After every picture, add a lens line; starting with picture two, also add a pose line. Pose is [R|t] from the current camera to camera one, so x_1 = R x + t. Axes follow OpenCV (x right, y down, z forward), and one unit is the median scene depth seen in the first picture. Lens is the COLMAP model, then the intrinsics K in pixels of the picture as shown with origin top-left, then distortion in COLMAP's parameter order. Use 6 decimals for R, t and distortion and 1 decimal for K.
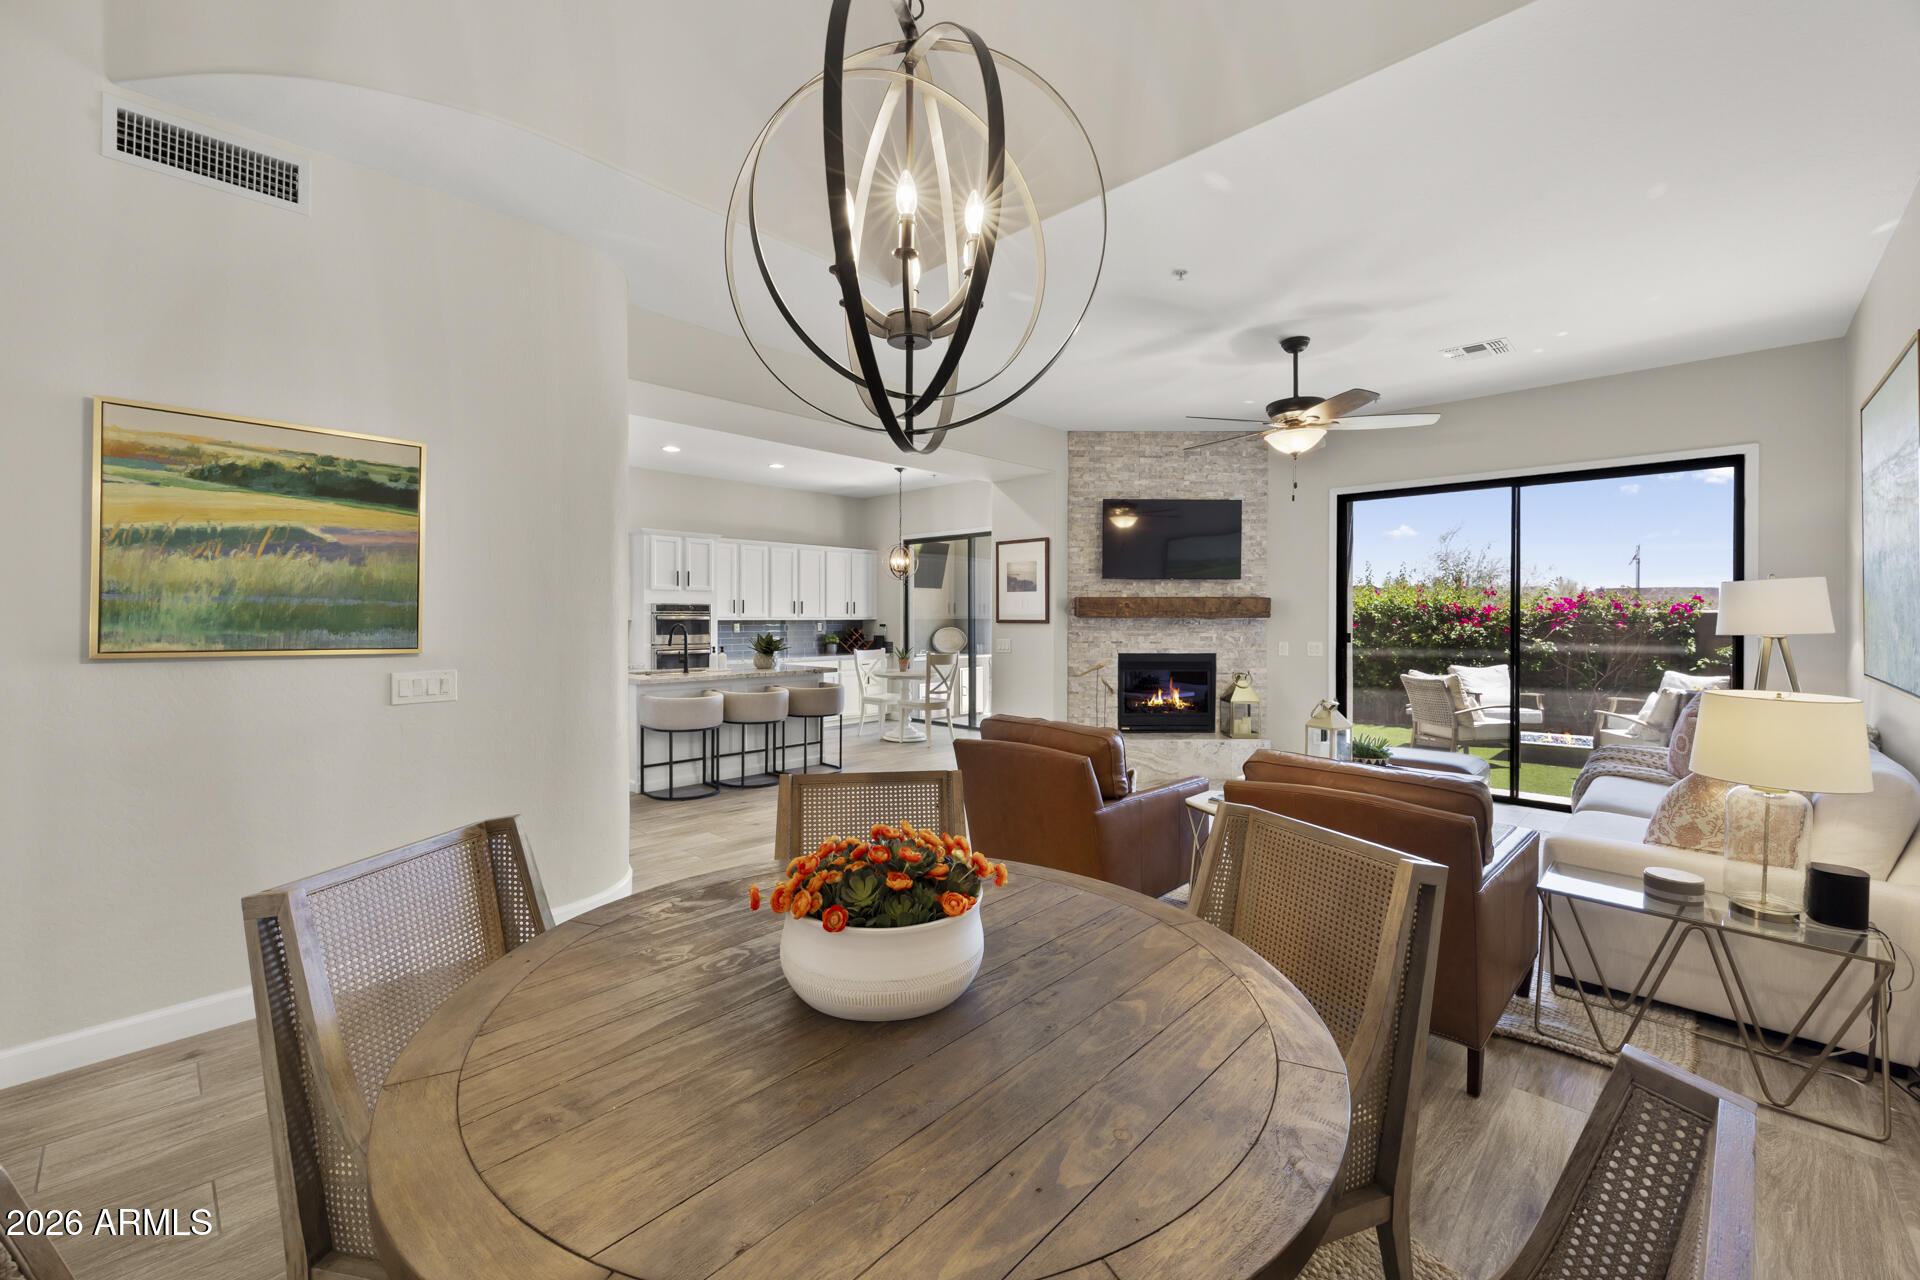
lens RADIAL K [[761.1, 0, 956.5], [0, 761.1, 620.5], [0, 0, 1]] dist [0.004646, -0.000017]
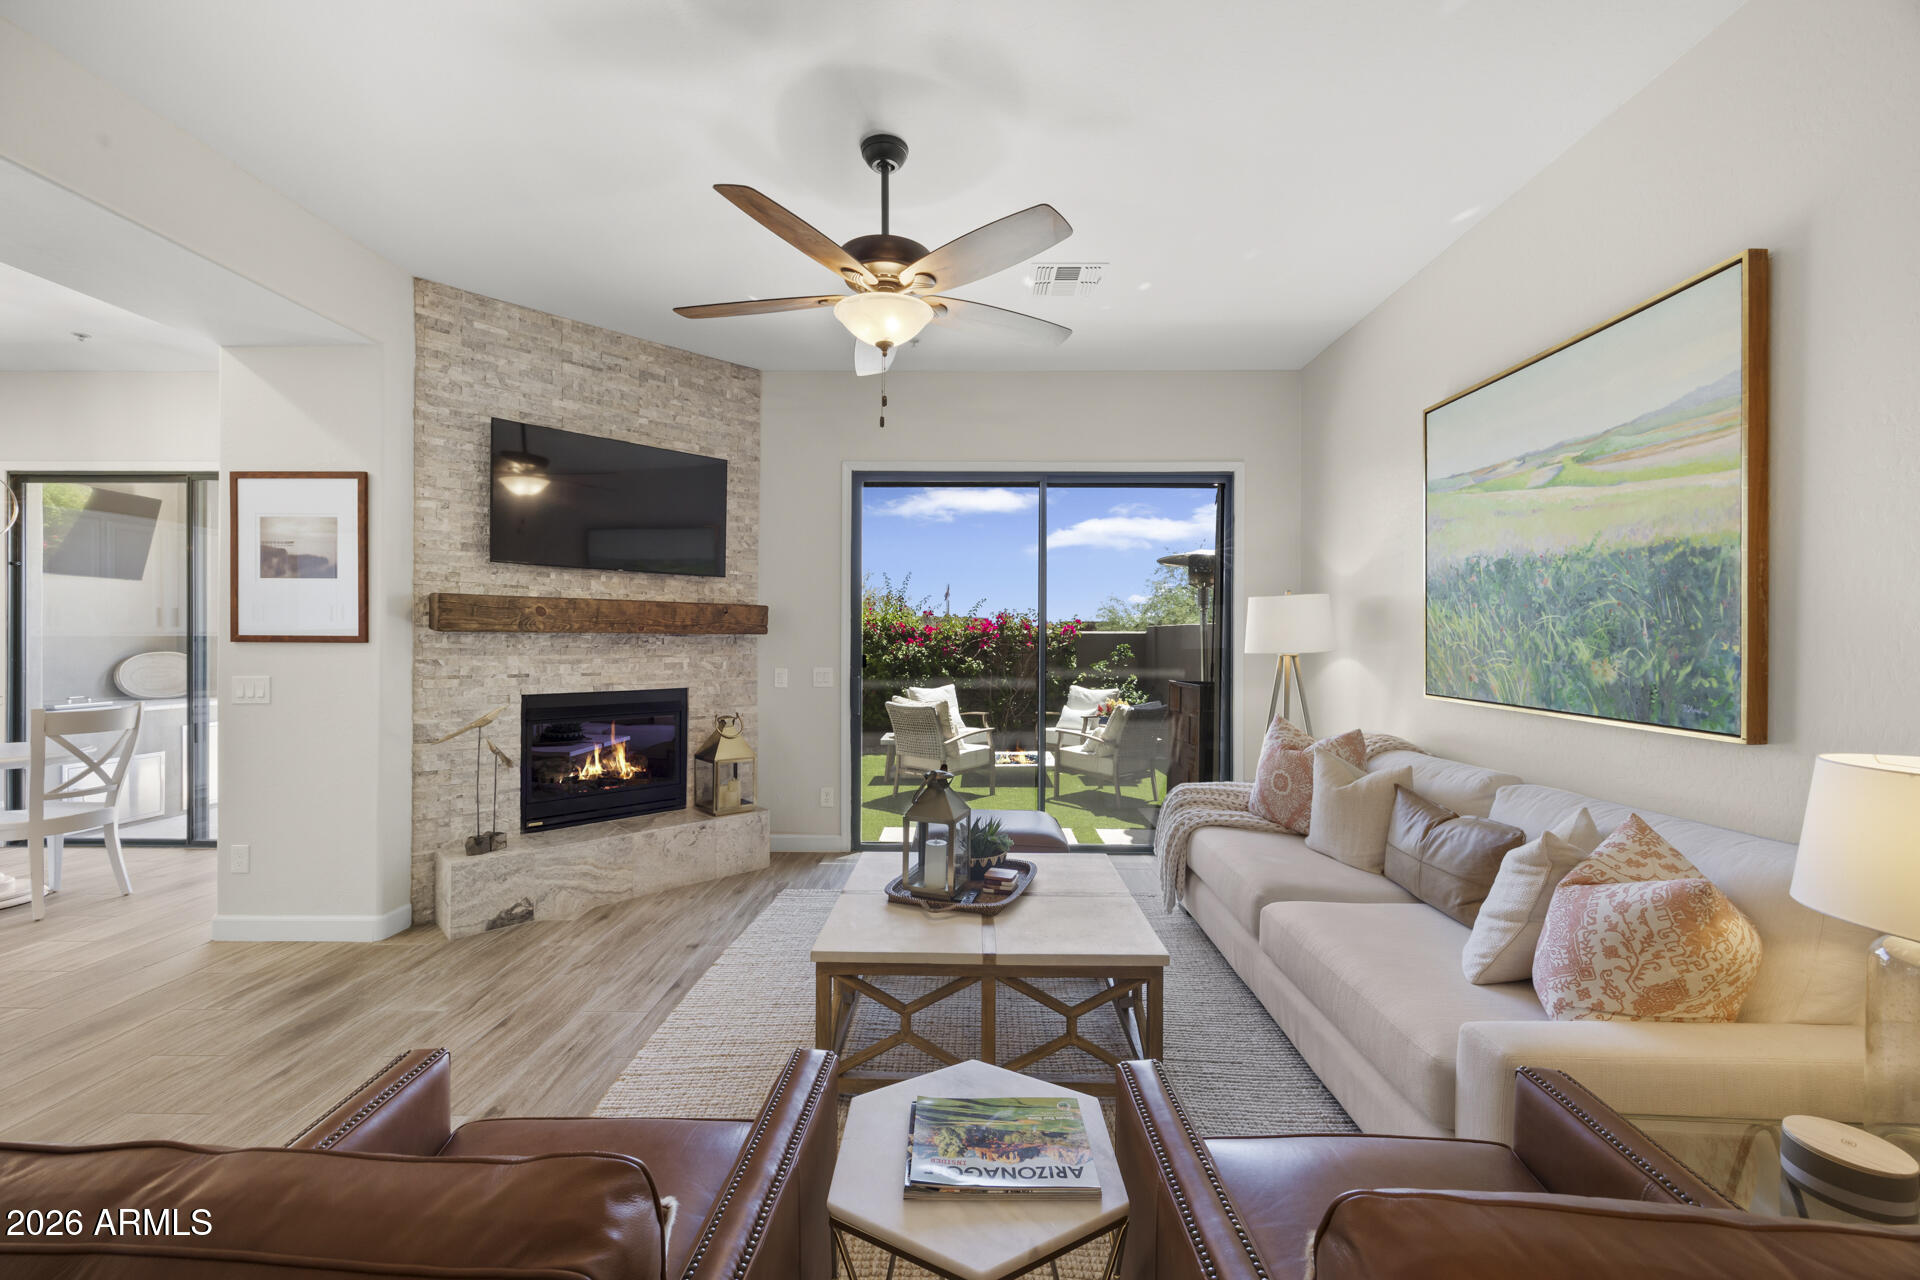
lens RADIAL K [[761.1, 0, 956.3], [0, 761.1, 640.4], [0, 0, 1]] dist [0.004646, -0.000017]
pose [[0.734170, 0.001250, 0.678964, 0.063388], [0.000019, 0.999998, -0.001862, 0.003187], [-0.678966, 0.001380, 0.734169, 0.358303]]
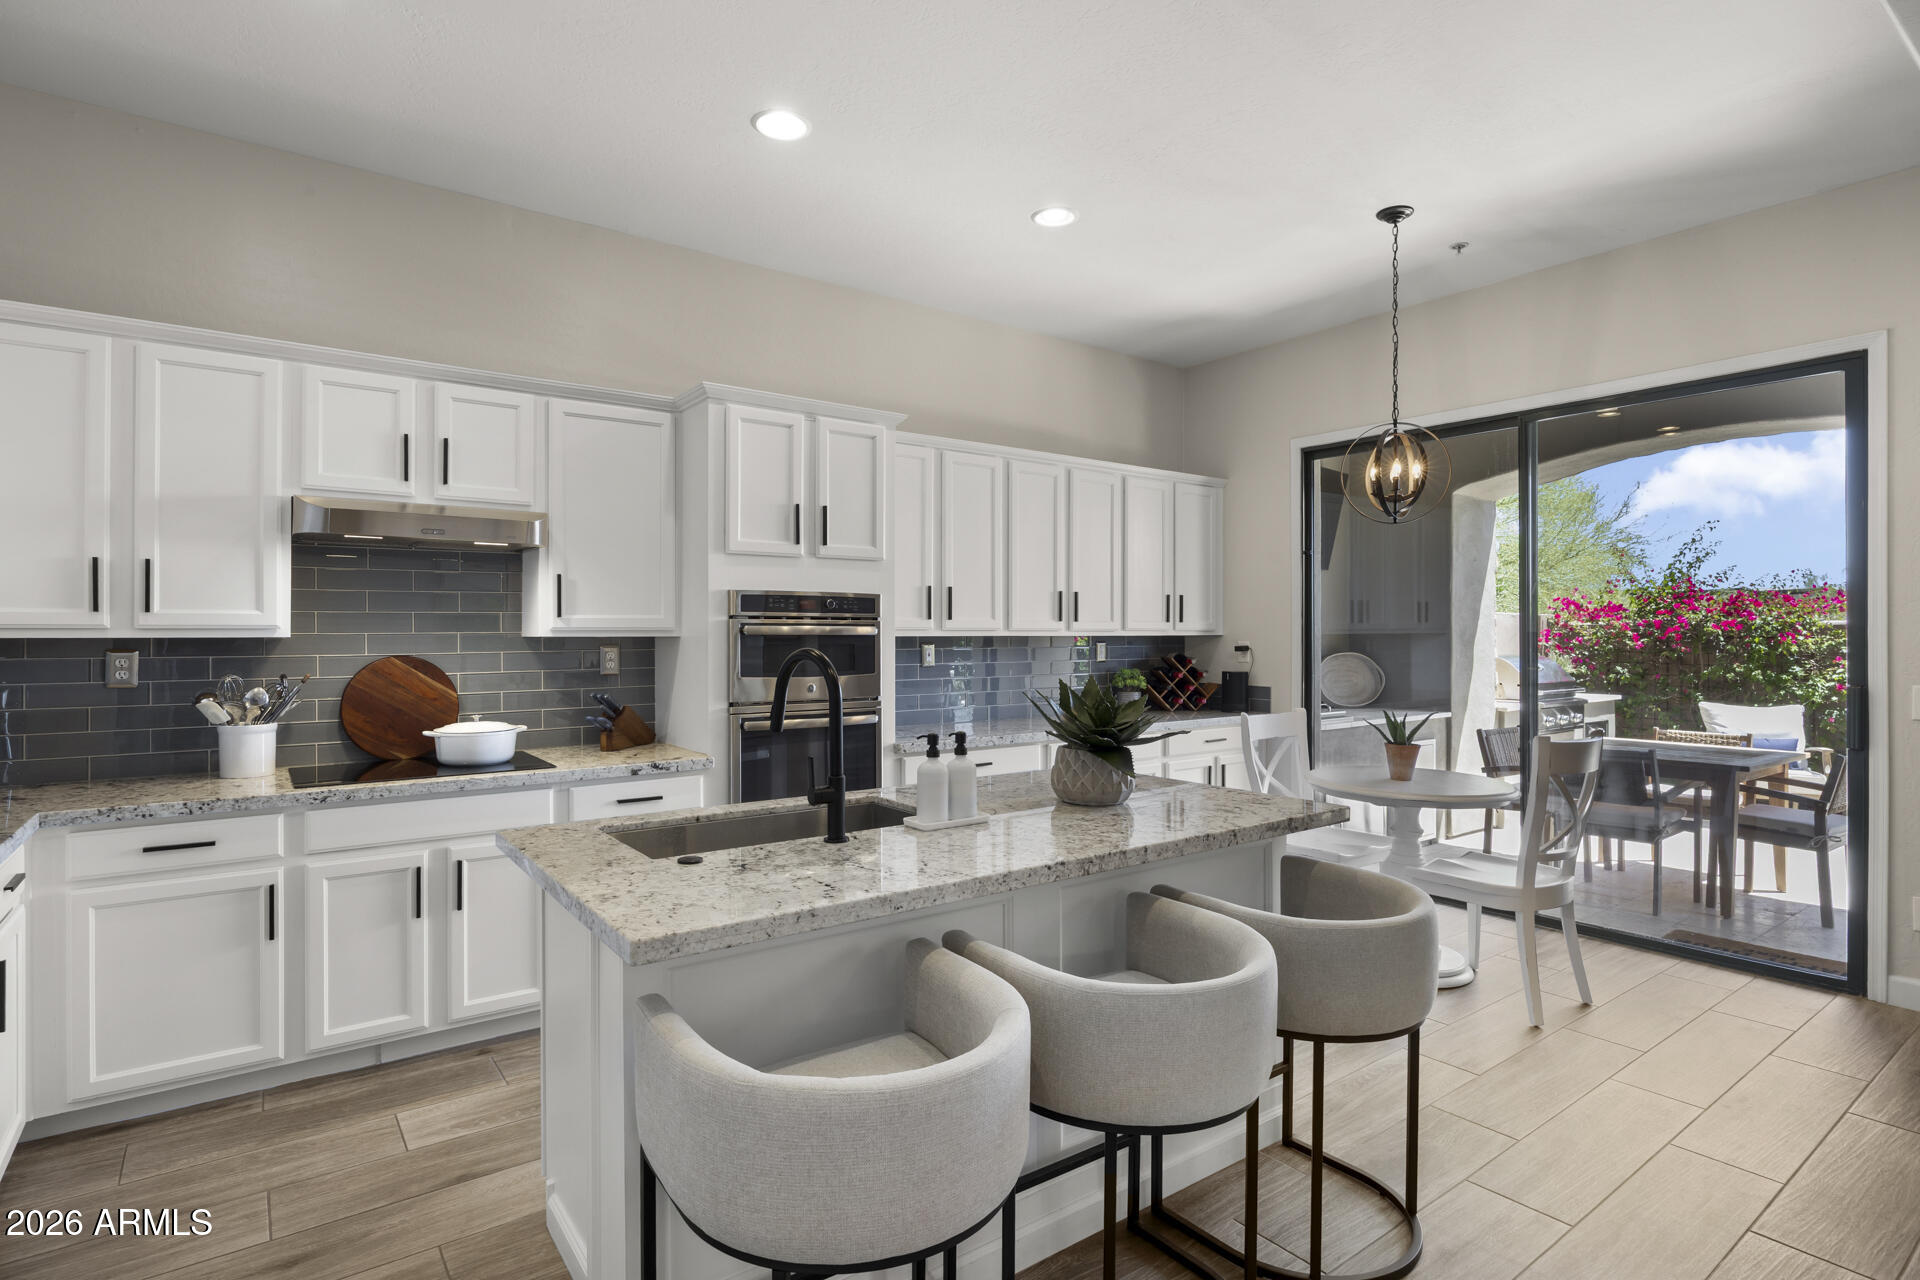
lens RADIAL K [[953.0, 0, 968.9], [0, 953.0, 636.3], [0, 0, 1]] dist [-0.010999, -0.000990]
pose [[0.986975, -0.001215, -0.160870, -0.251689], [0.000729, 0.999995, -0.003081, 0.001153], [0.160873, 0.002924, 0.986971, 0.667962]]
